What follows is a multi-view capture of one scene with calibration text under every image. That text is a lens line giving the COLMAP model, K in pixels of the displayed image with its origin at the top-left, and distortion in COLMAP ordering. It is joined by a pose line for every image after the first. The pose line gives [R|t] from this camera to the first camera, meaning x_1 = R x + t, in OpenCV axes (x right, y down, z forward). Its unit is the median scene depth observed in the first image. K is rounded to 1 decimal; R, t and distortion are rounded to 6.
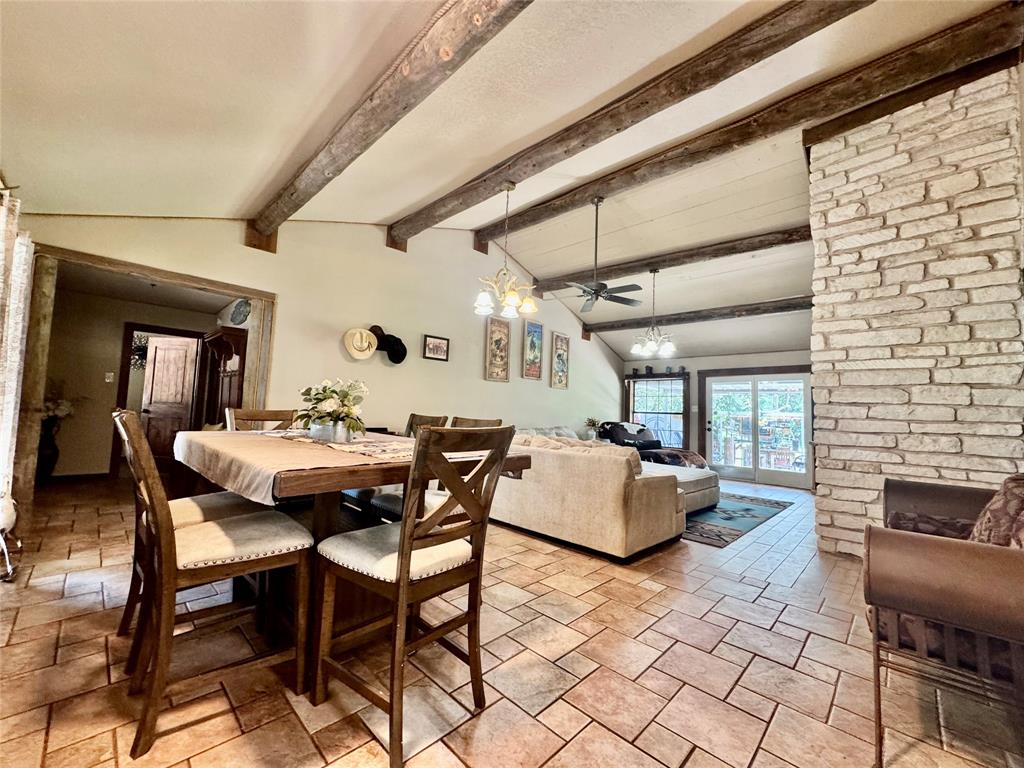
lens RADIAL K [[405.4, 0, 508.9], [0, 405.4, 384.6], [0, 0, 1]] dist [-0.017903, -0.000116]
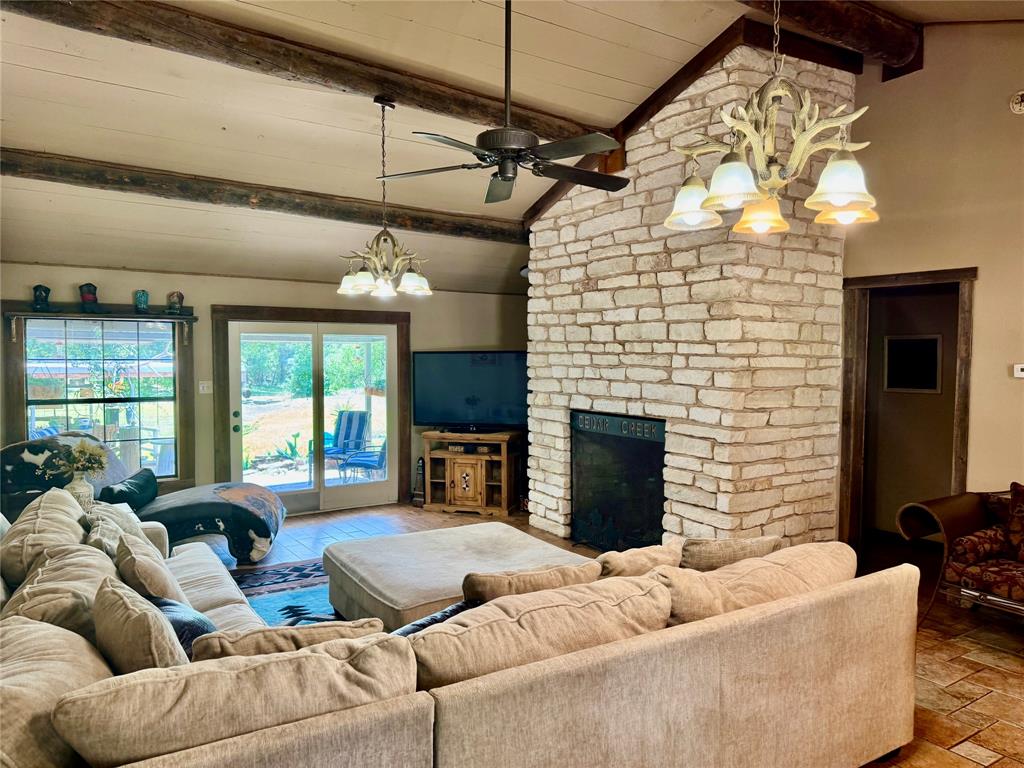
lens RADIAL K [[709.5, 0, 511.8], [0, 709.5, 391.8], [0, 0, 1]] dist [0.036040, -0.047315]
pose [[0.209601, -0.084915, 0.974093, -0.287328], [-0.065092, 0.992800, 0.100552, -0.043871], [-0.975618, -0.084481, 0.202565, 0.520451]]
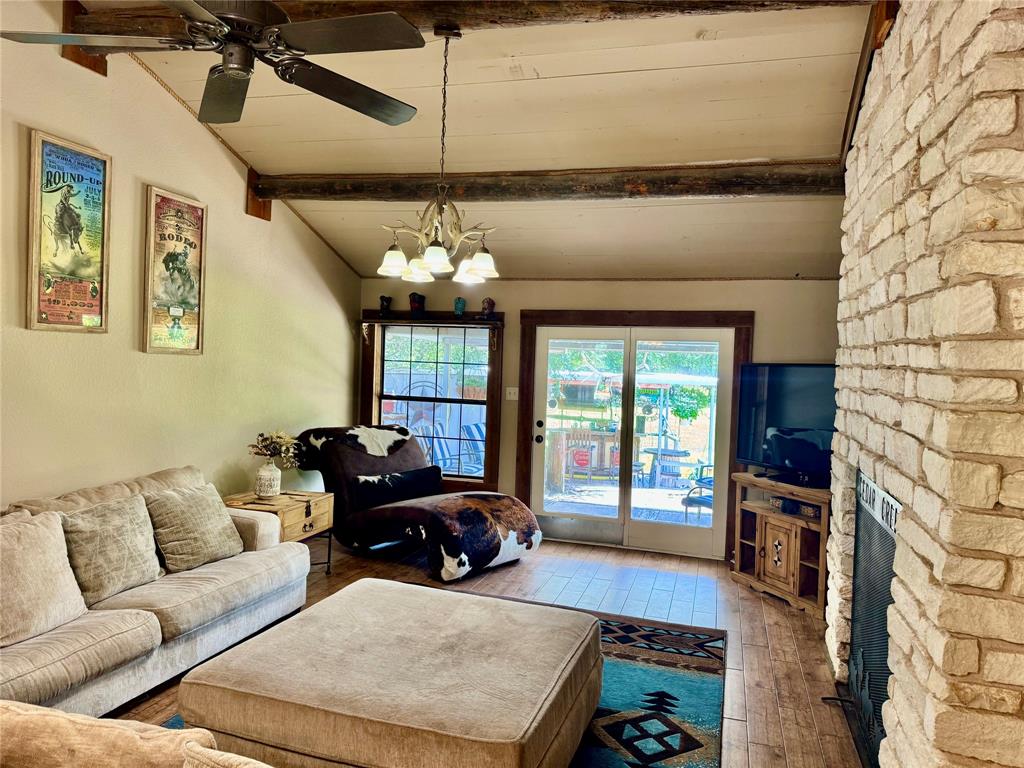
lens RADIAL K [[709.5, 0, 514.3], [0, 709.5, 390.5], [0, 0, 1]] dist [0.036040, -0.047315]
pose [[0.885607, -0.022387, 0.463895, 0.096603], [-0.038245, 0.991930, 0.120881, -0.043785], [-0.462858, -0.124795, 0.877604, 0.315286]]
